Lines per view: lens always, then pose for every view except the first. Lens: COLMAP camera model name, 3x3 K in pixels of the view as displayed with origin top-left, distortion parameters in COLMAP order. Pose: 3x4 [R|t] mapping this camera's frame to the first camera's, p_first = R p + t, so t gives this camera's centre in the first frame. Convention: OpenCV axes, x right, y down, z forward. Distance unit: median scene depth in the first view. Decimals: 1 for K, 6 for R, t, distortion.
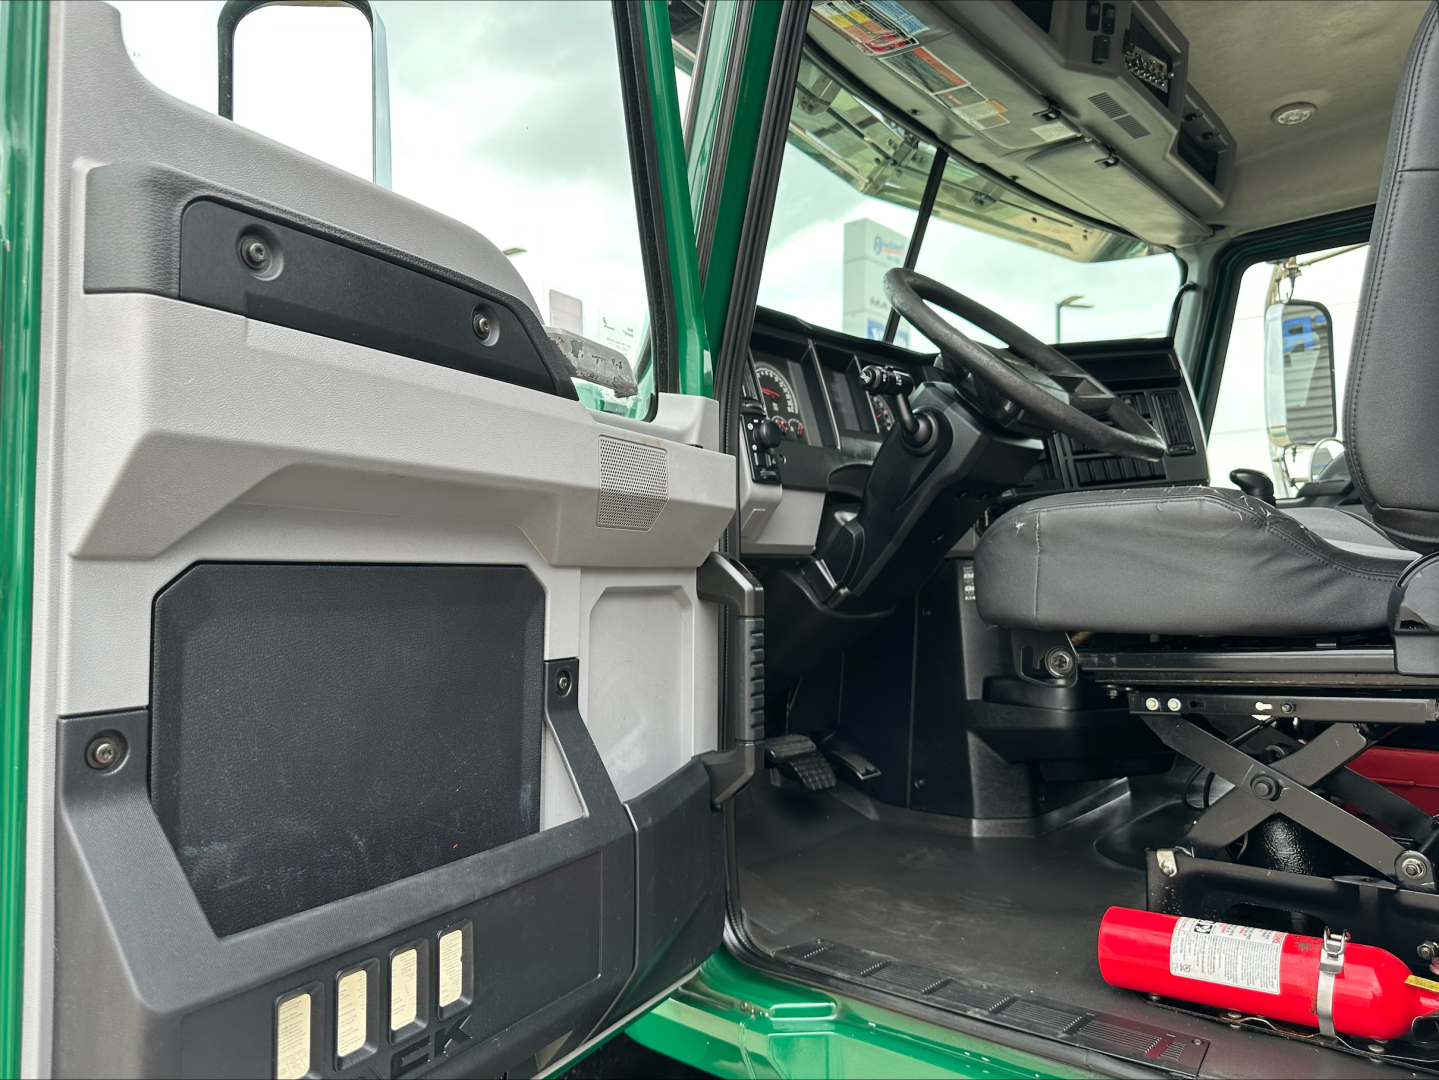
lens RADIAL K [[1017.9, 0, 713.7], [0, 1017.9, 542.2], [0, 0, 1]] dist [0.001358, -0.005810]
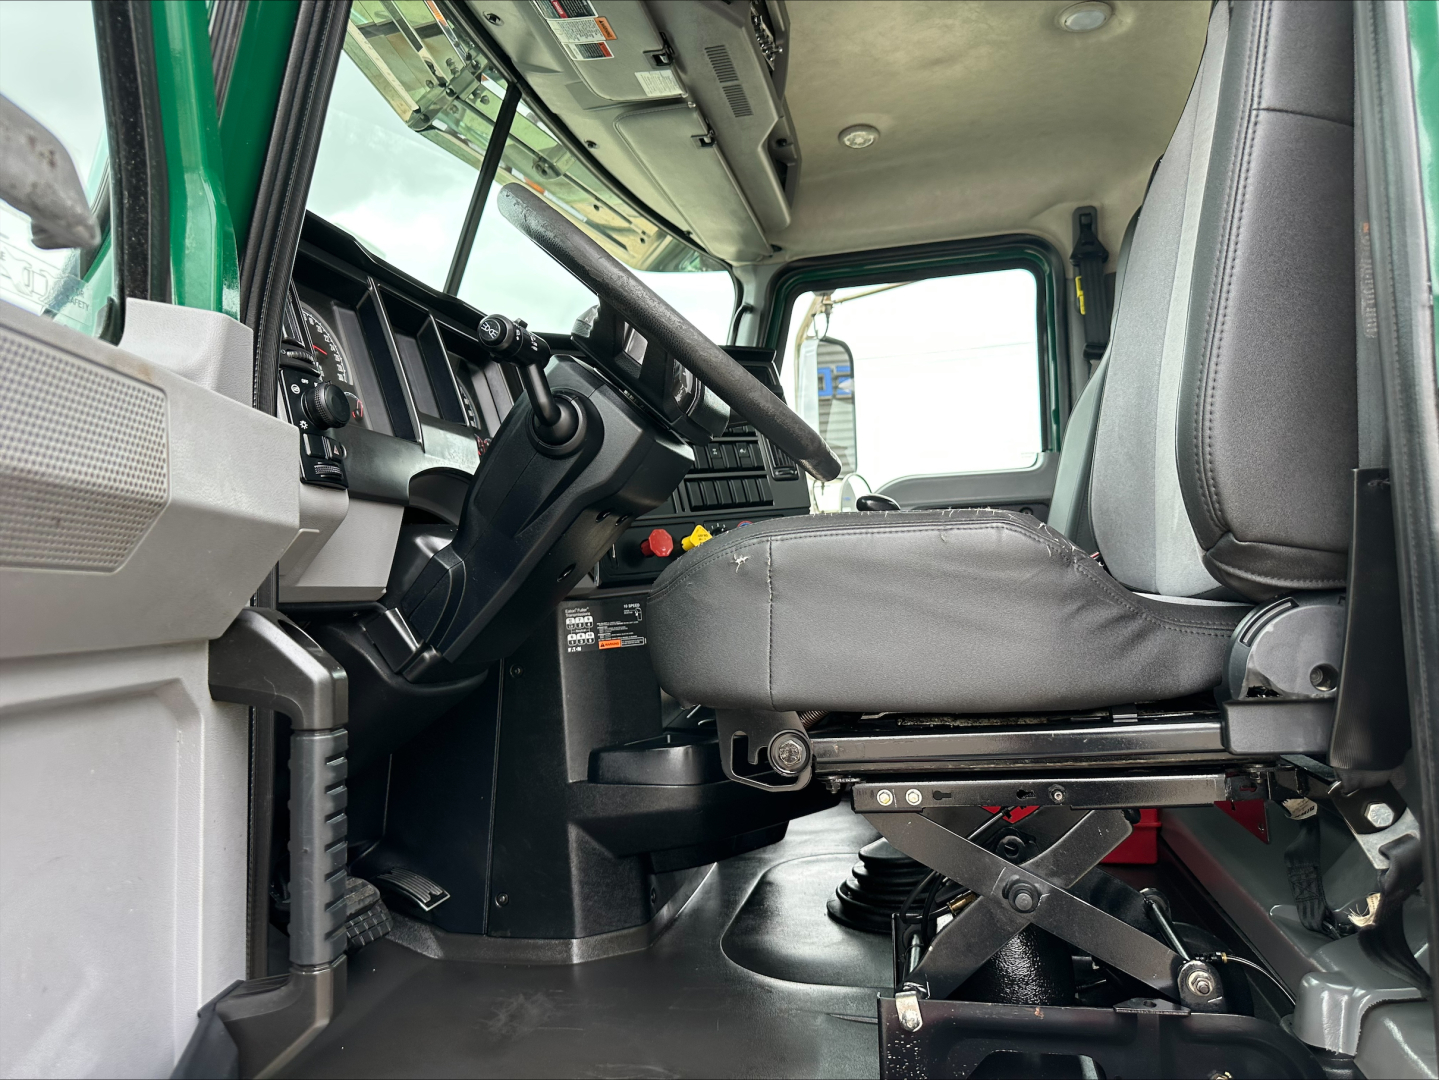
lens RADIAL K [[997.4, 0, 717.5], [0, 997.4, 550.3], [0, 0, 1]] dist [0.097538, -0.190207]
pose [[0.868929, 0.008975, 0.494855, -0.035432], [0.000394, 0.999823, -0.018825, -0.007993], [-0.494936, 0.016553, 0.868772, 0.328742]]
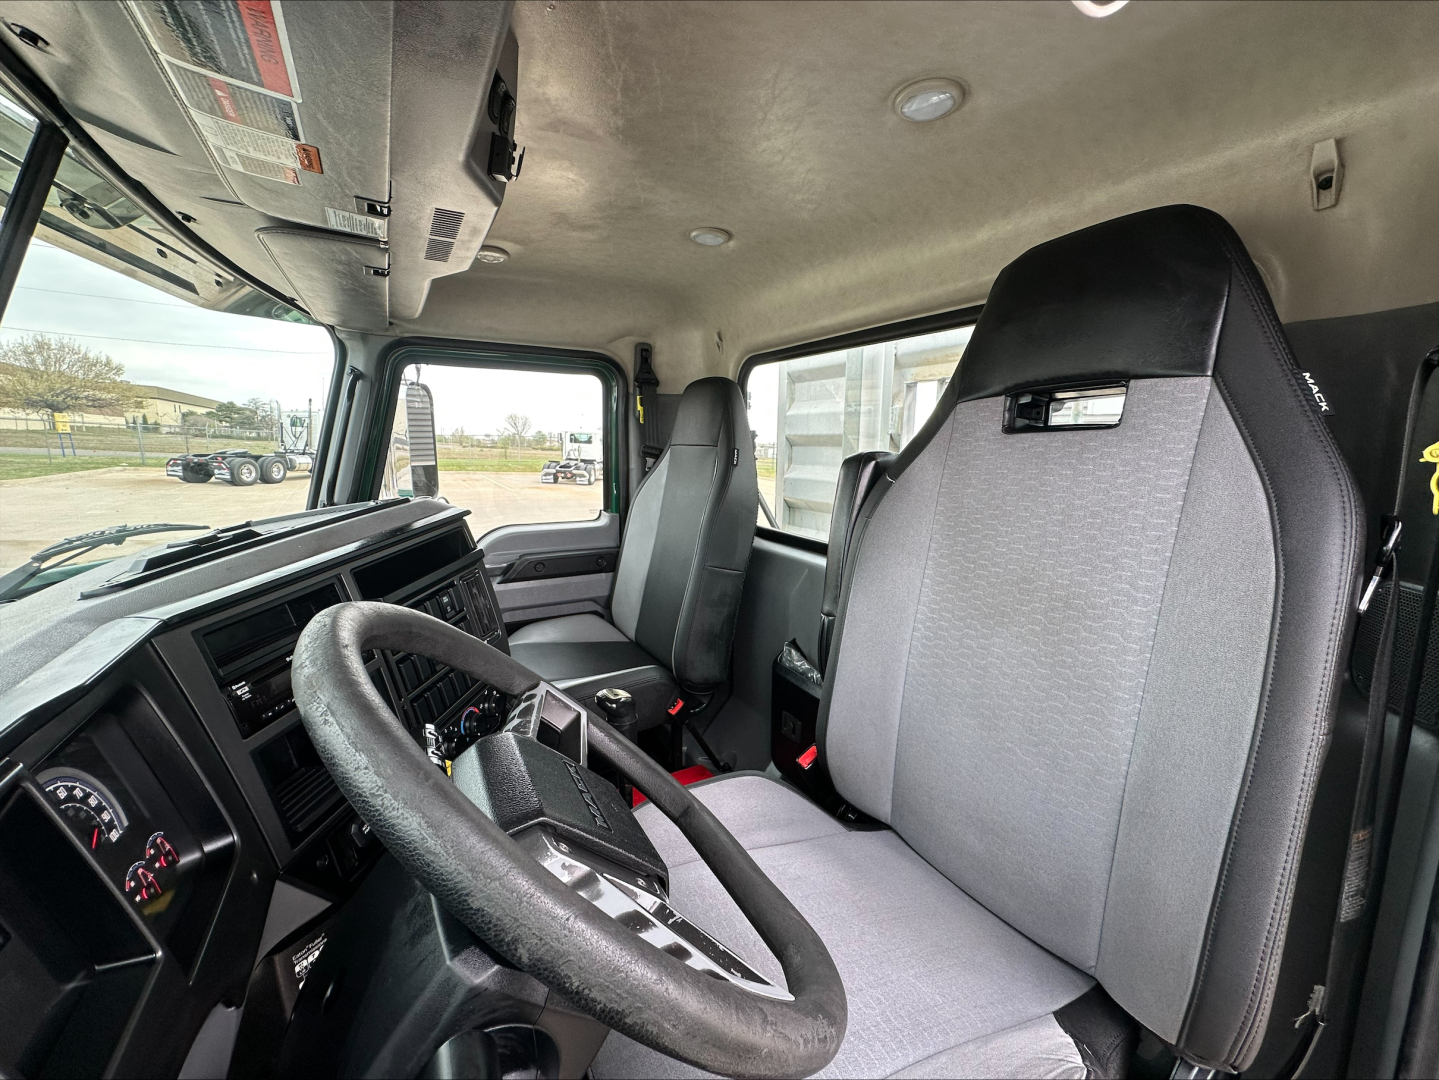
lens RADIAL K [[575.1, 0, 719.5], [0, 575.1, 540.0], [0, 0, 1]] dist [-0.000425, -0.000100]
pose [[0.303114, -0.141383, 0.942408, 0.040083], [-0.059893, 0.984151, 0.166910, -0.342718], [-0.951070, -0.107036, 0.289842, 0.801435]]
